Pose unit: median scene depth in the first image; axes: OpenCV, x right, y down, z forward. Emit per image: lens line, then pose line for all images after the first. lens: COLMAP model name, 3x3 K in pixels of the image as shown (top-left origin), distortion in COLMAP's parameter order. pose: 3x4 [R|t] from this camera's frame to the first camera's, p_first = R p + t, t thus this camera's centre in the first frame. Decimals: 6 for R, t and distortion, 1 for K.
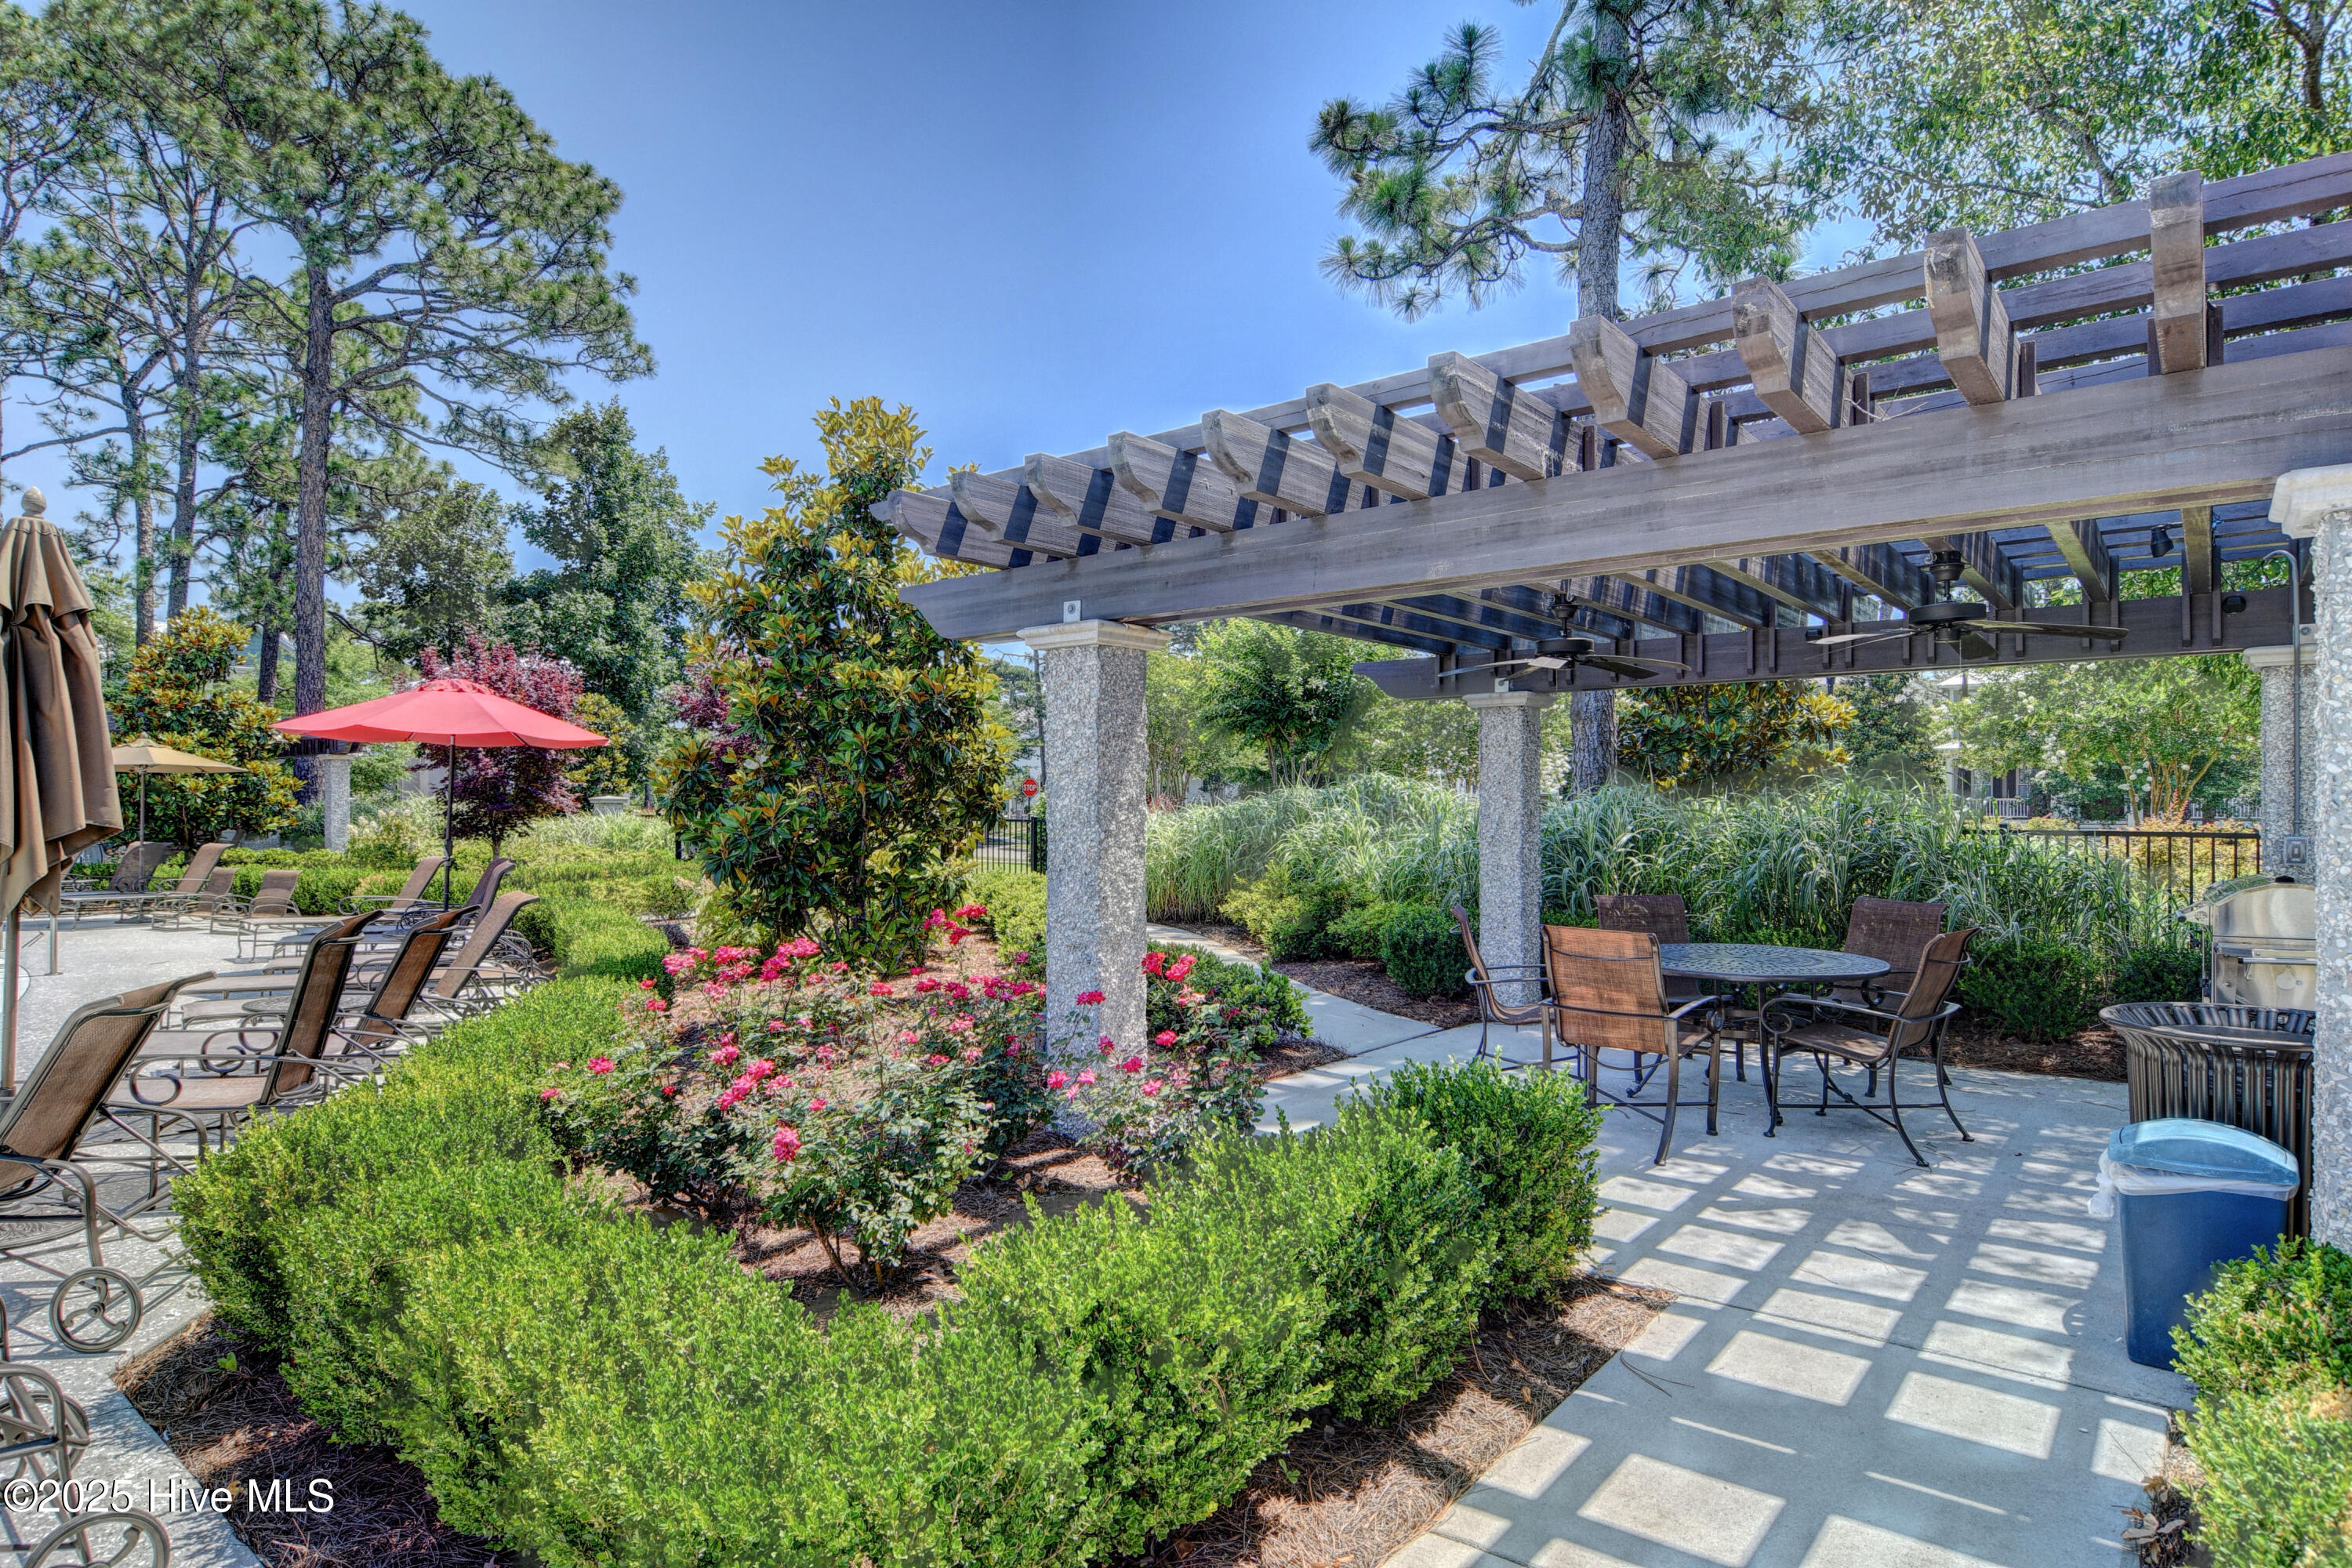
lens RADIAL K [[1287.4, 0, 1176.0], [0, 1287.4, 784.0], [0, 0, 1]] dist [0.001299, -0.014091]
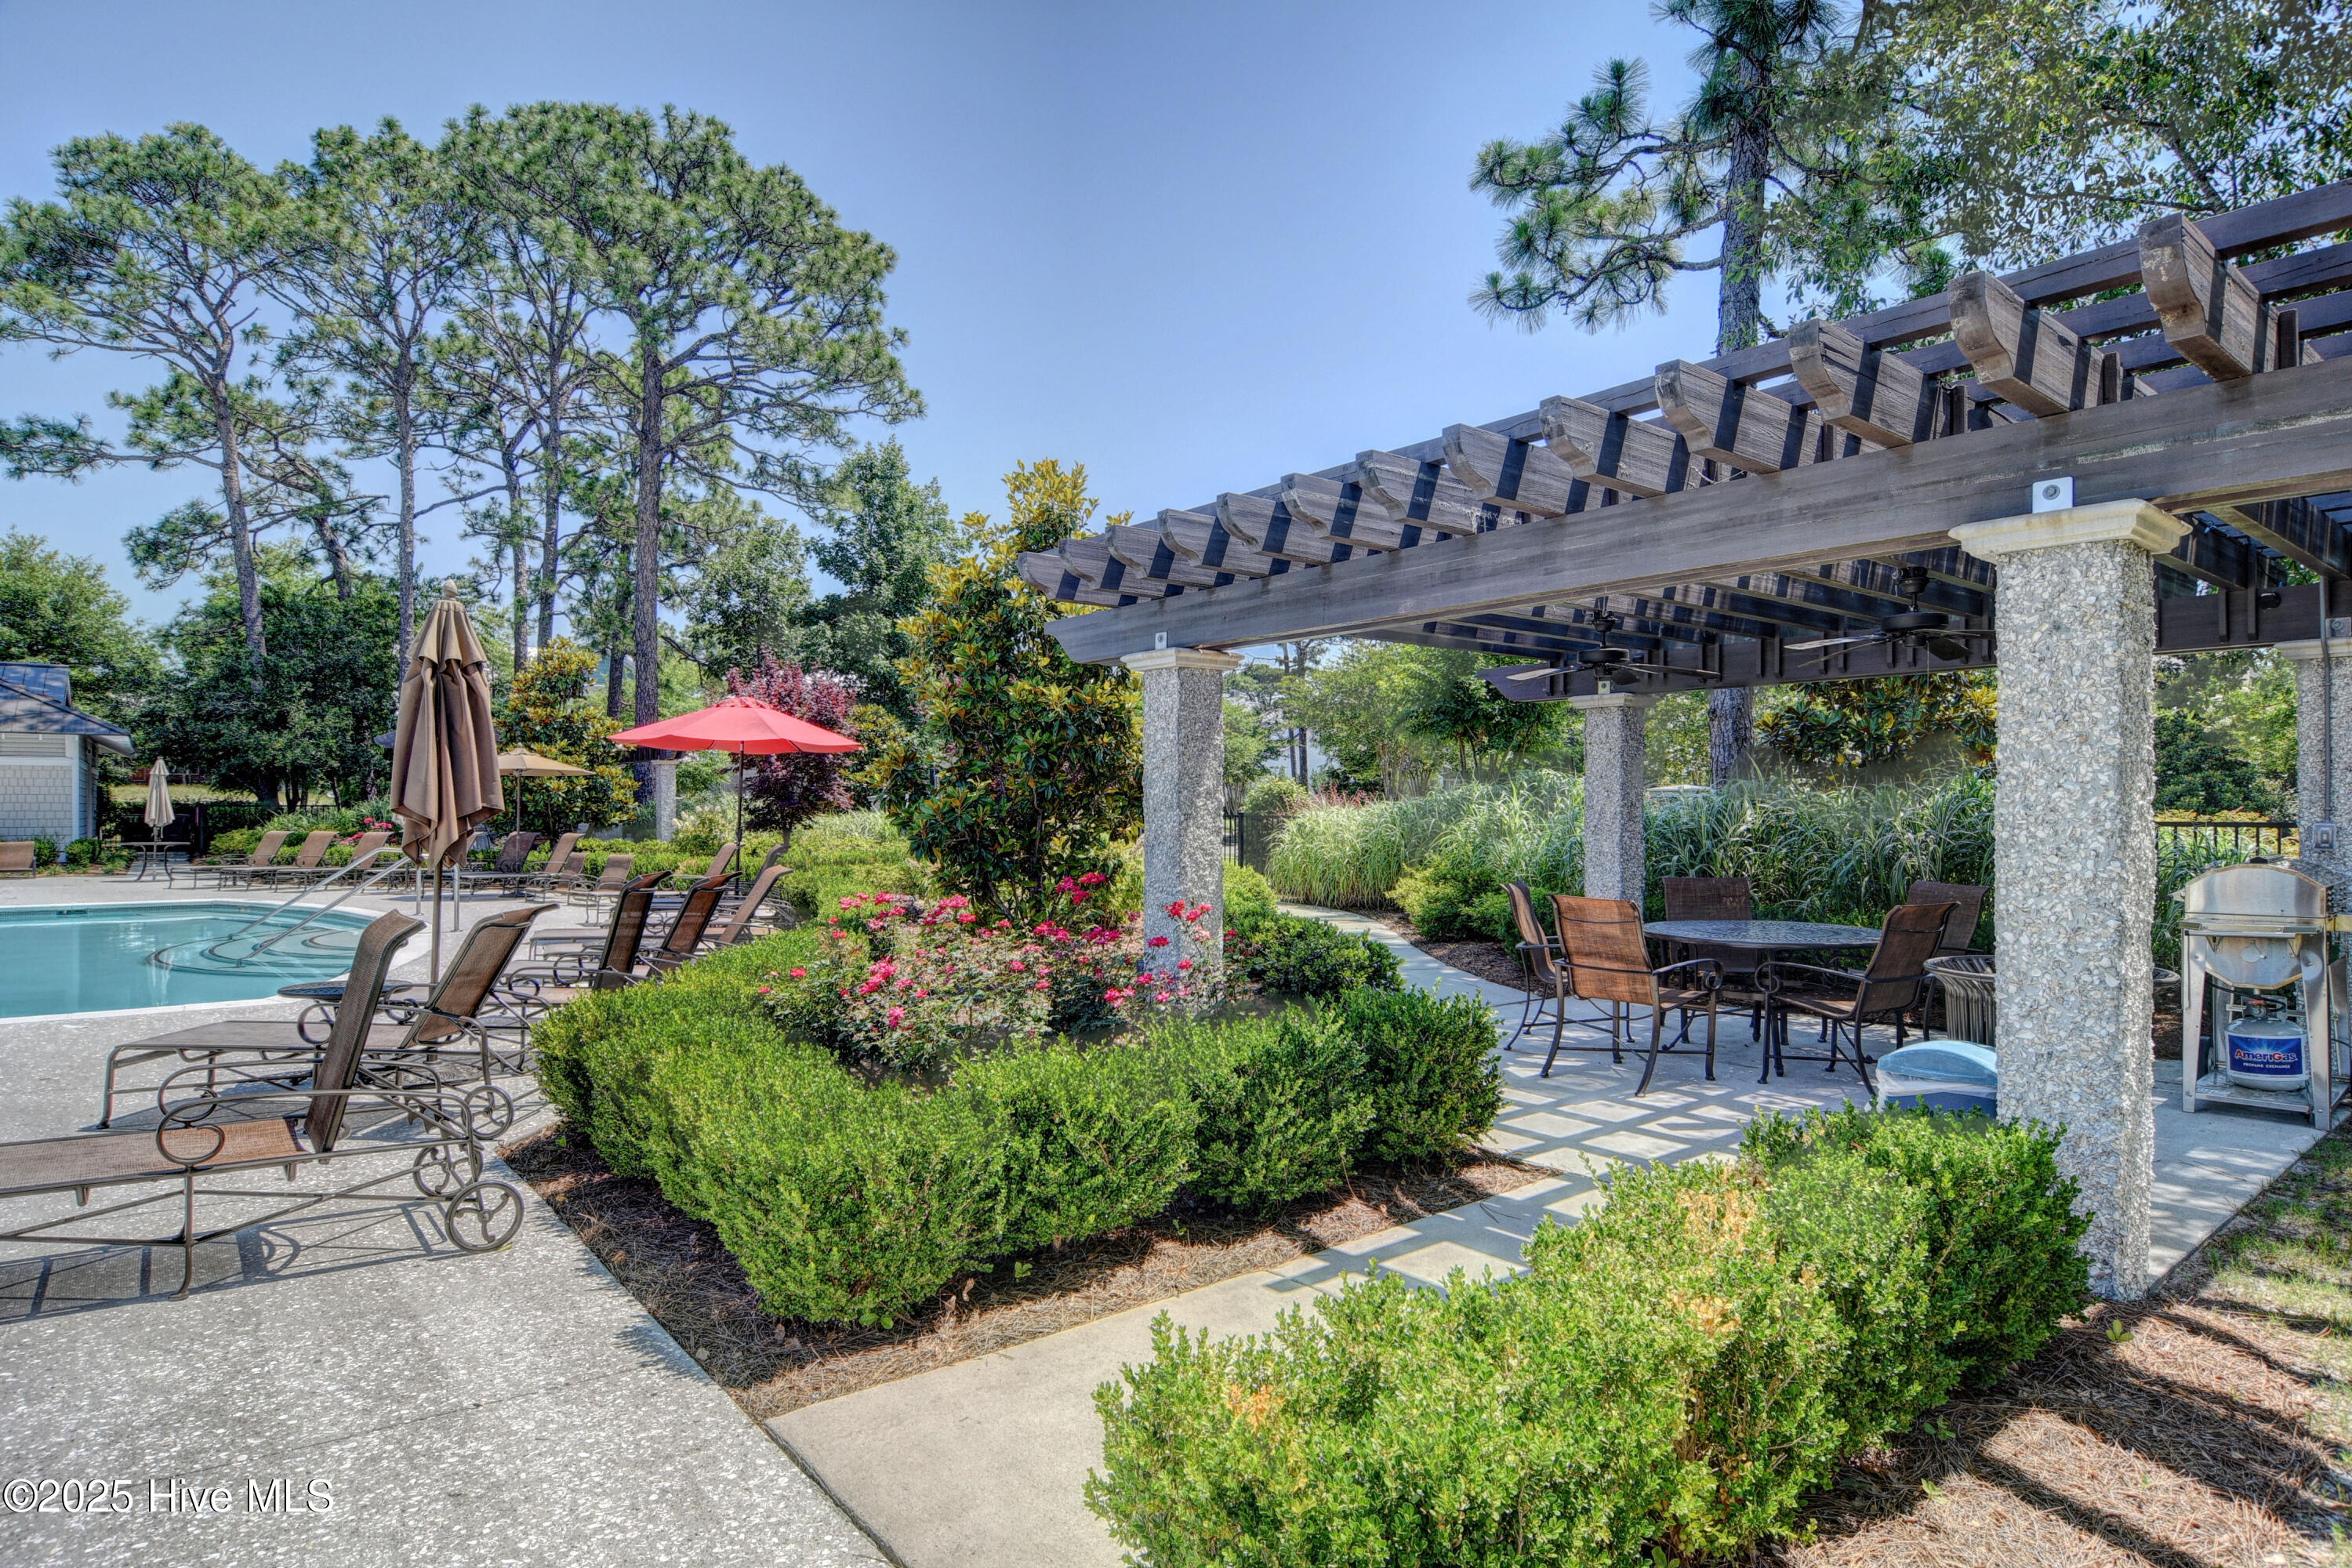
lens RADIAL K [[1287.4, 0, 1176.0], [0, 1287.4, 784.0], [0, 0, 1]] dist [0.001299, -0.014091]
pose [[0.978464, -0.003971, -0.206377, 0.044293], [0.003875, 0.999992, -0.000872, 0.001757], [0.206379, 0.000053, 0.978472, -0.053340]]
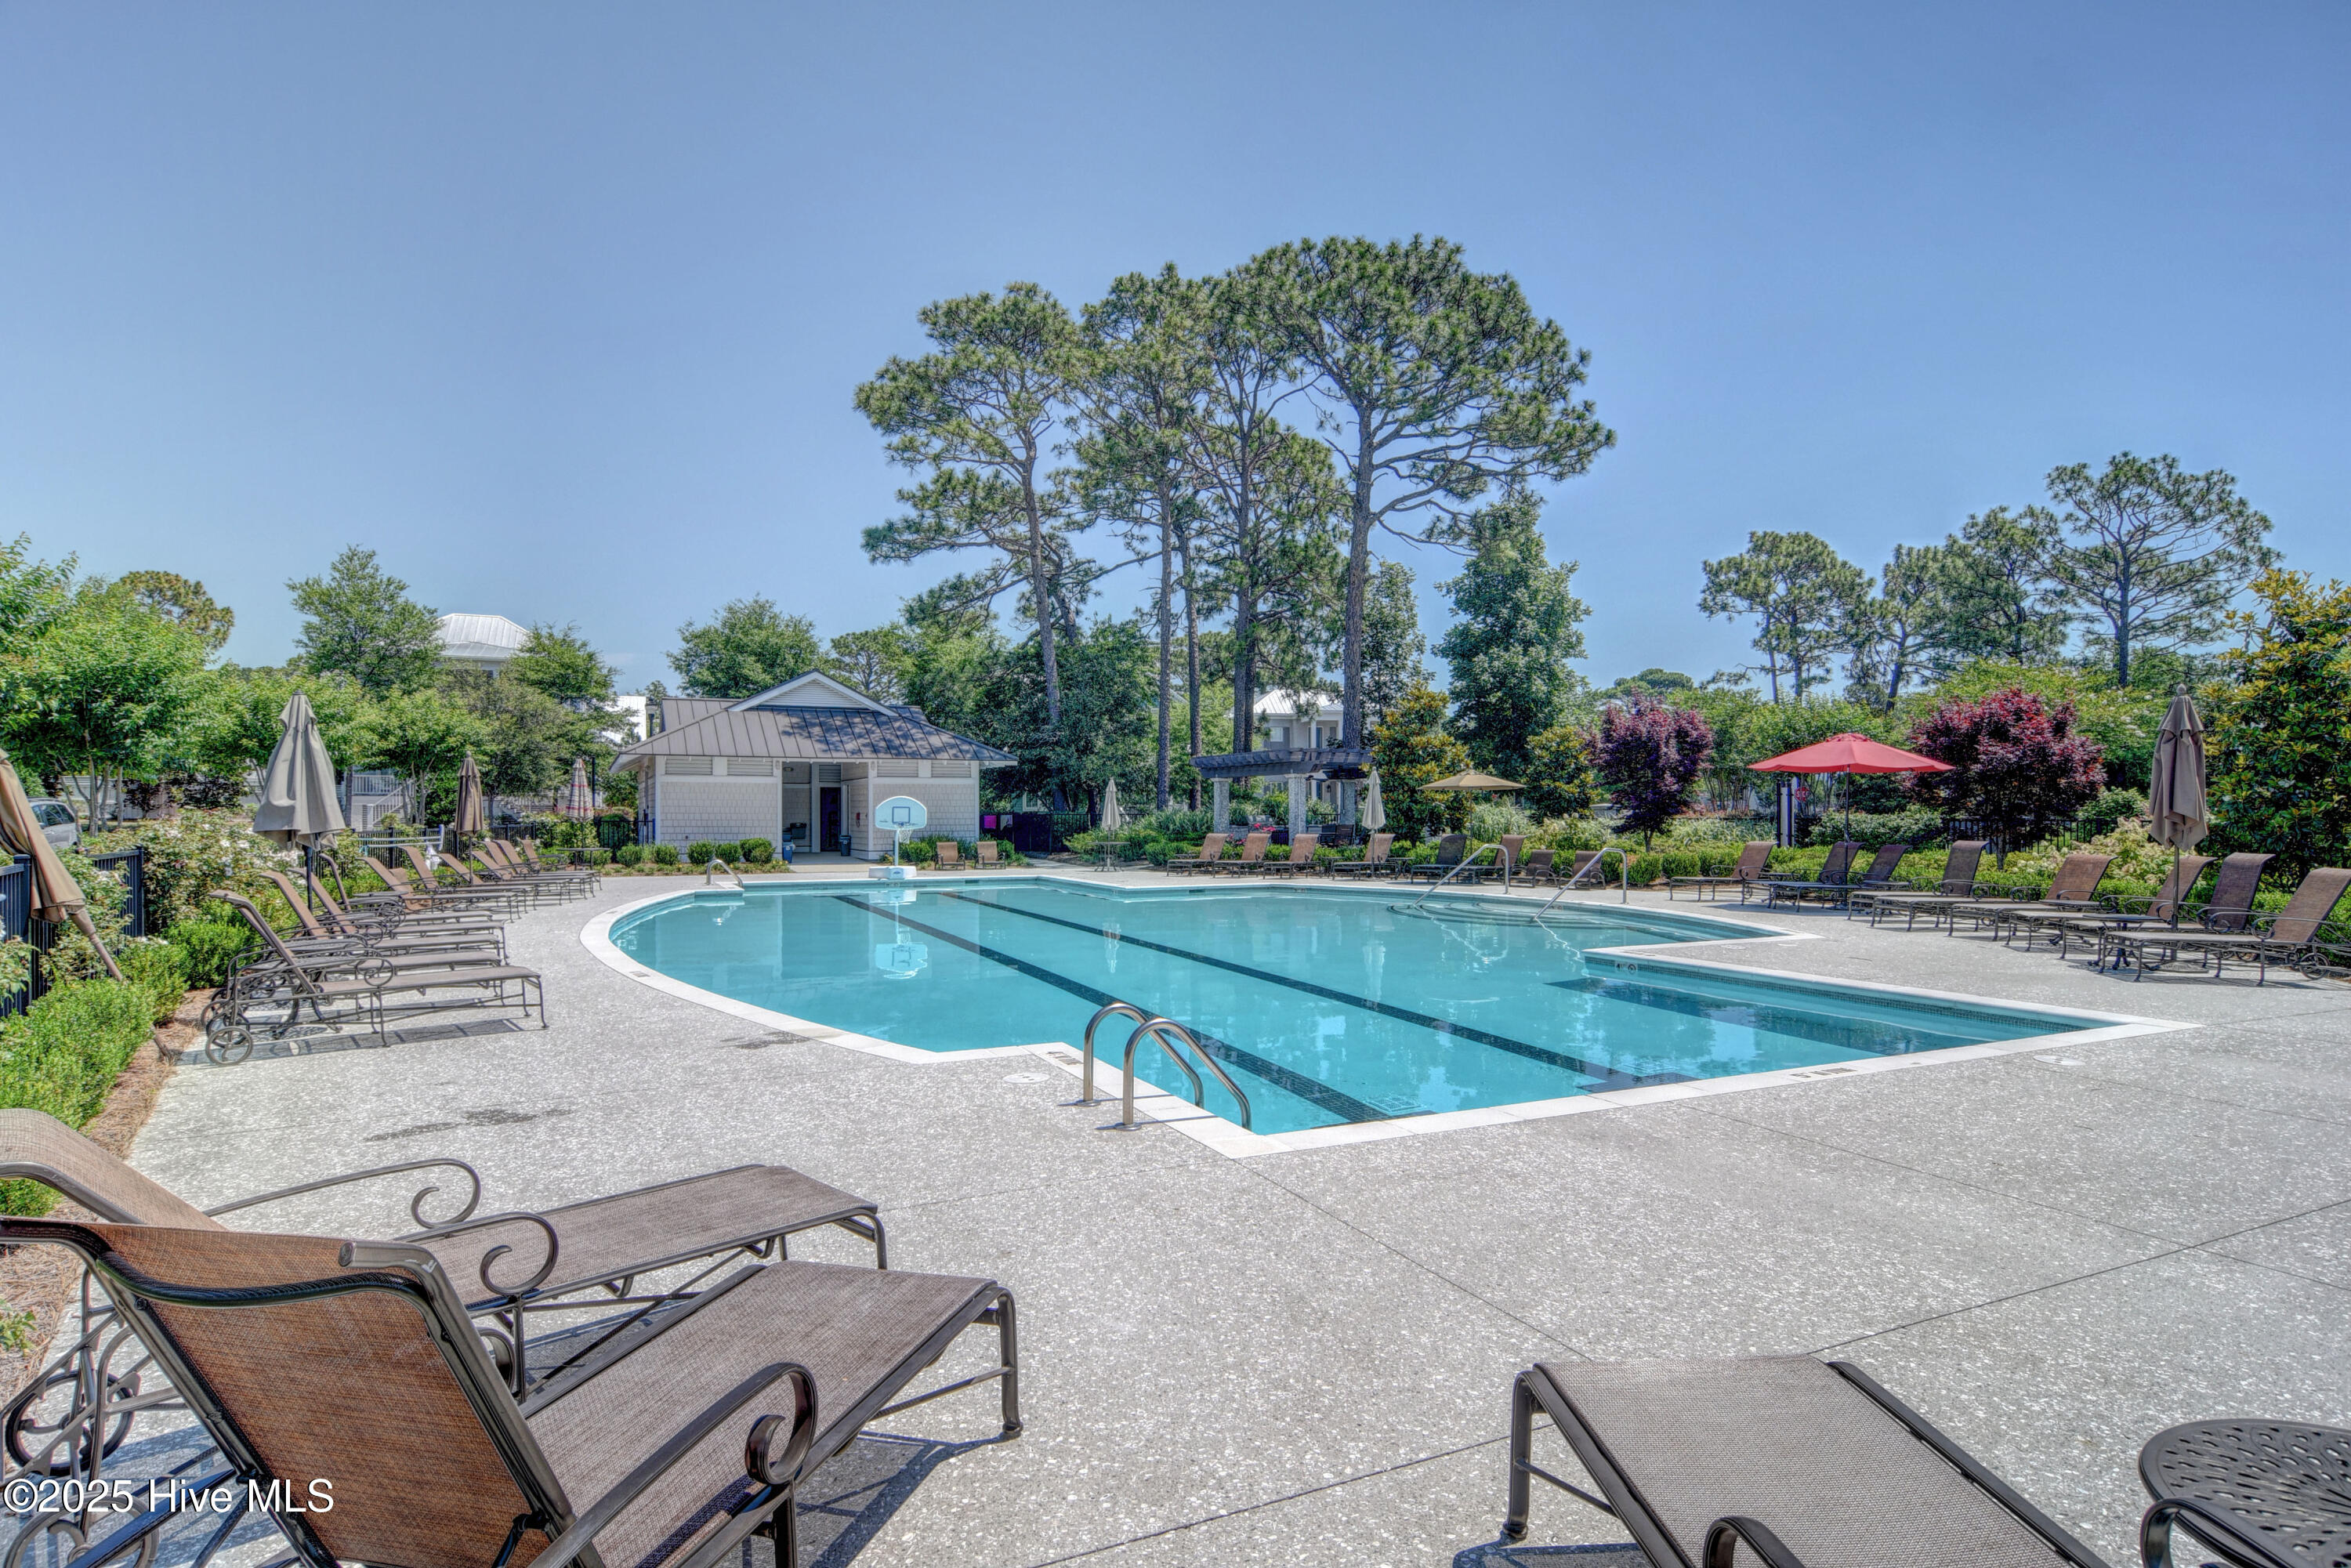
lens RADIAL K [[1286.8, 0, 1175.5], [0, 1286.8, 784.0], [0, 0, 1]] dist [0.001299, -0.014091]
pose [[0.903621, -0.009941, -0.428217, -0.296367], [0.007247, 0.999942, -0.007920, -0.005165], [0.428271, 0.004053, 0.903641, -0.406879]]
